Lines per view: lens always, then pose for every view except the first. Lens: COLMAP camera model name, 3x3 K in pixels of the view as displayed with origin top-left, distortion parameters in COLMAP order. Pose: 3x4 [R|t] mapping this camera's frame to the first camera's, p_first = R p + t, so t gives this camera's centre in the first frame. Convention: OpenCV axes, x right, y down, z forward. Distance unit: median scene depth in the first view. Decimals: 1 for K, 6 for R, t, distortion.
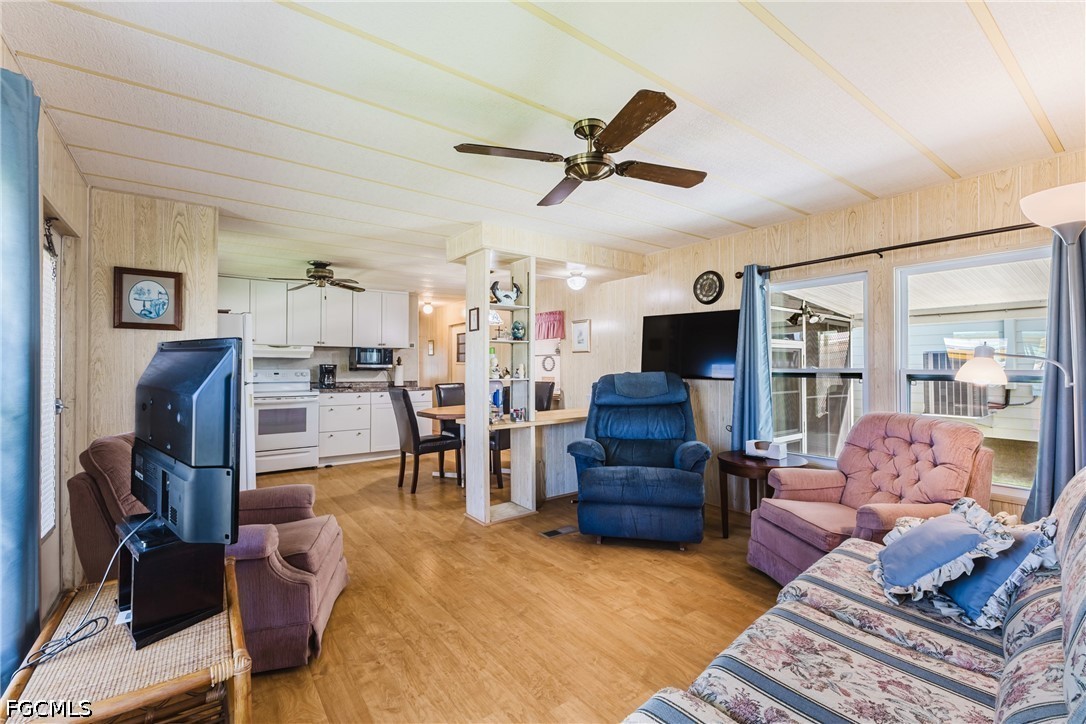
lens RADIAL K [[464.5, 0, 542.1], [0, 464.5, 358.9], [0, 0, 1]] dist [0.002433, -0.000704]
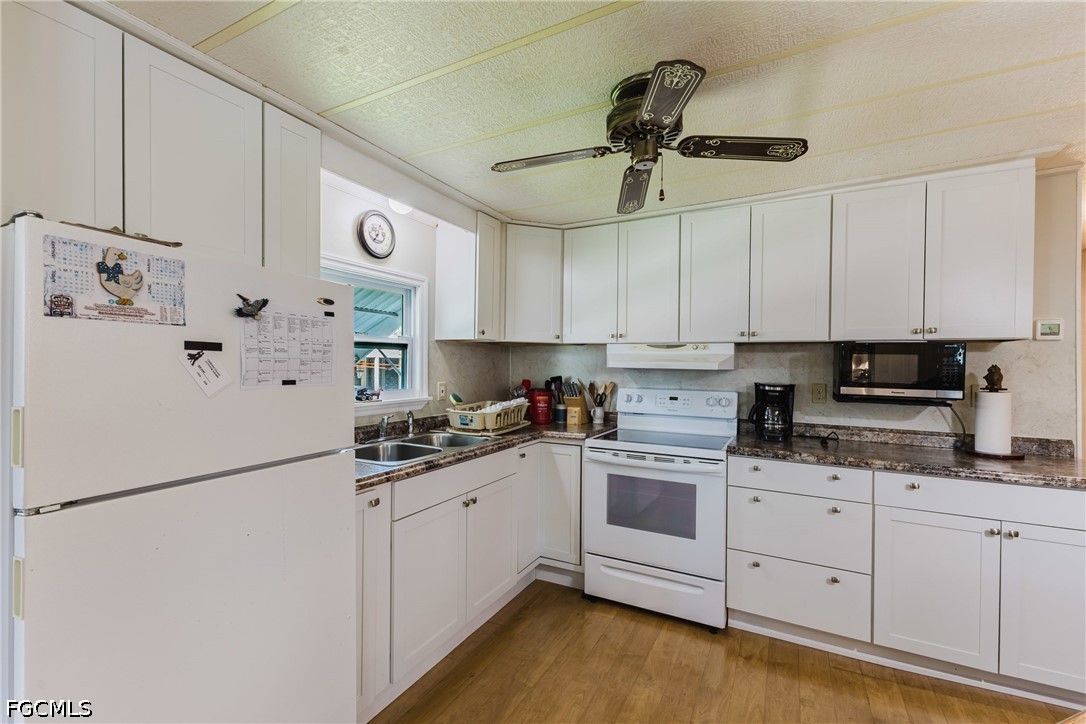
lens RADIAL K [[464.5, 0, 546.9], [0, 464.5, 362.3], [0, 0, 1]] dist [0.002433, -0.000704]
pose [[0.437291, 0.003252, -0.899314, -0.162845], [0.007337, 0.999947, 0.007183, -0.012930], [0.899290, -0.009740, 0.437244, 0.624731]]
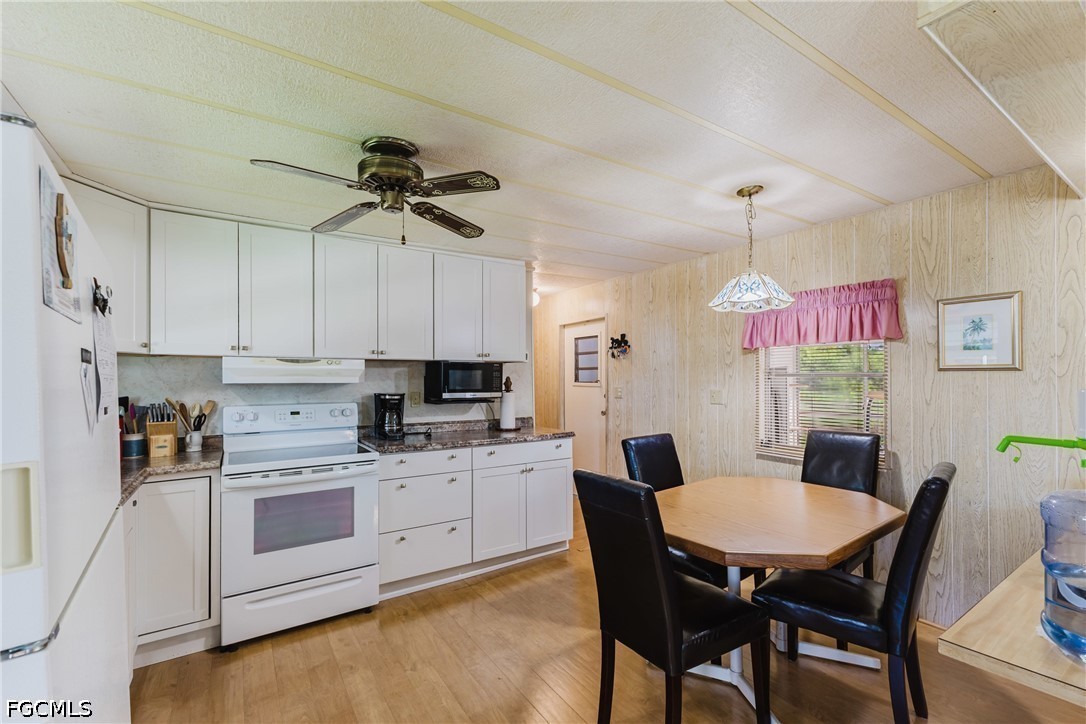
lens RADIAL K [[464.5, 0, 545.6], [0, 464.5, 368.3], [0, 0, 1]] dist [0.002433, -0.000704]
pose [[0.999080, -0.004830, -0.042606, -0.261614], [0.004786, 0.999988, -0.001134, -0.015599], [0.042611, 0.000929, 0.999091, 0.479739]]
